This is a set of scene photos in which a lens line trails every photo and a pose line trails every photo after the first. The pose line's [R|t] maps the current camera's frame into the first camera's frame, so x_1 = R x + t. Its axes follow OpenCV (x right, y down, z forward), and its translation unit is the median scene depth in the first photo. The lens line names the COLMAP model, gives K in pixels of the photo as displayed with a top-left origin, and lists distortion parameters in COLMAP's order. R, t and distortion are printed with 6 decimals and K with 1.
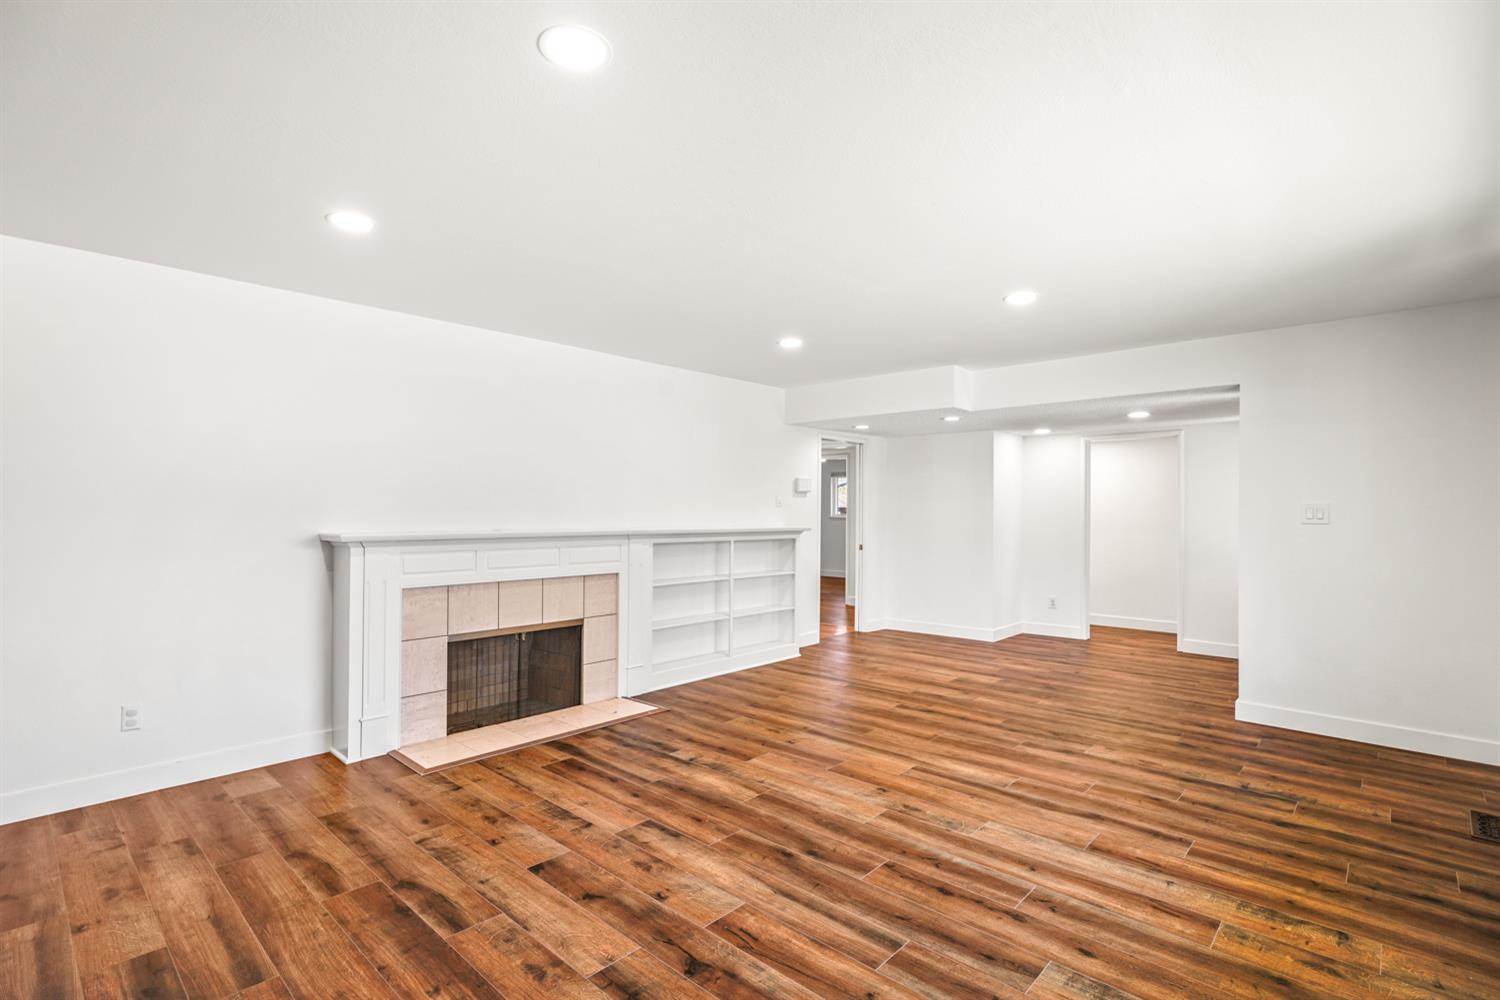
lens RADIAL K [[710.7, 0, 737.9], [0, 710.7, 504.4], [0, 0, 1]] dist [-0.006203, 0.001420]
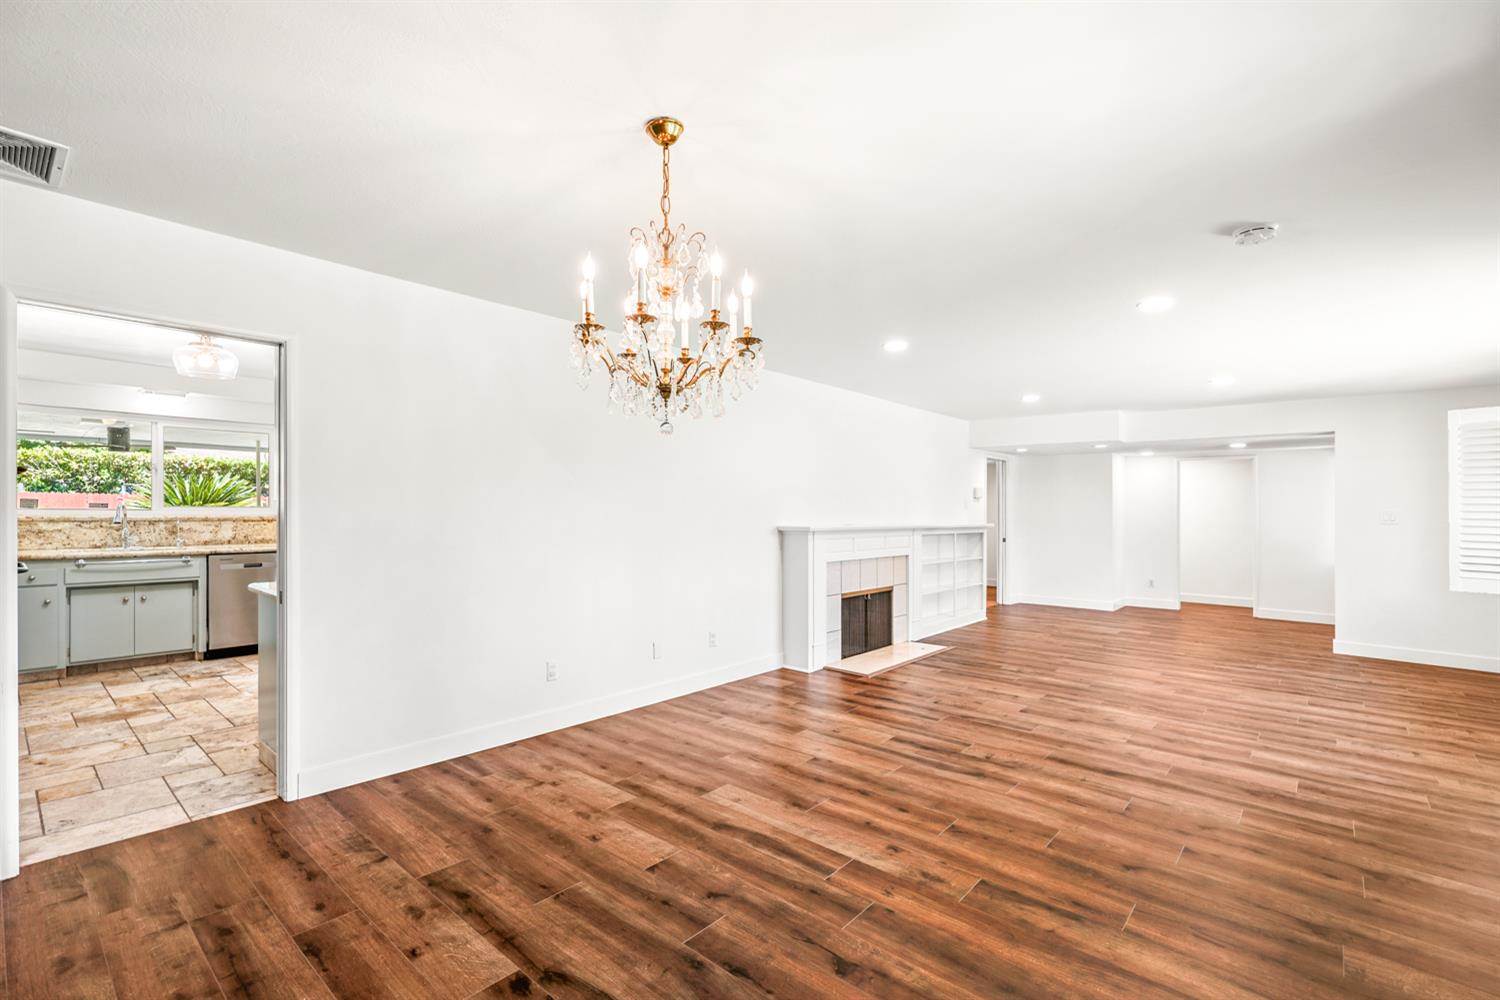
lens RADIAL K [[683.6, 0, 750.0], [0, 683.6, 500.0], [0, 0, 1]] dist [0.009982, -0.000101]
pose [[0.998888, 0.007922, 0.046478, -0.802795], [-0.007731, 0.999961, -0.004297, -0.009601], [-0.046510, 0.003933, 0.998910, -0.538436]]
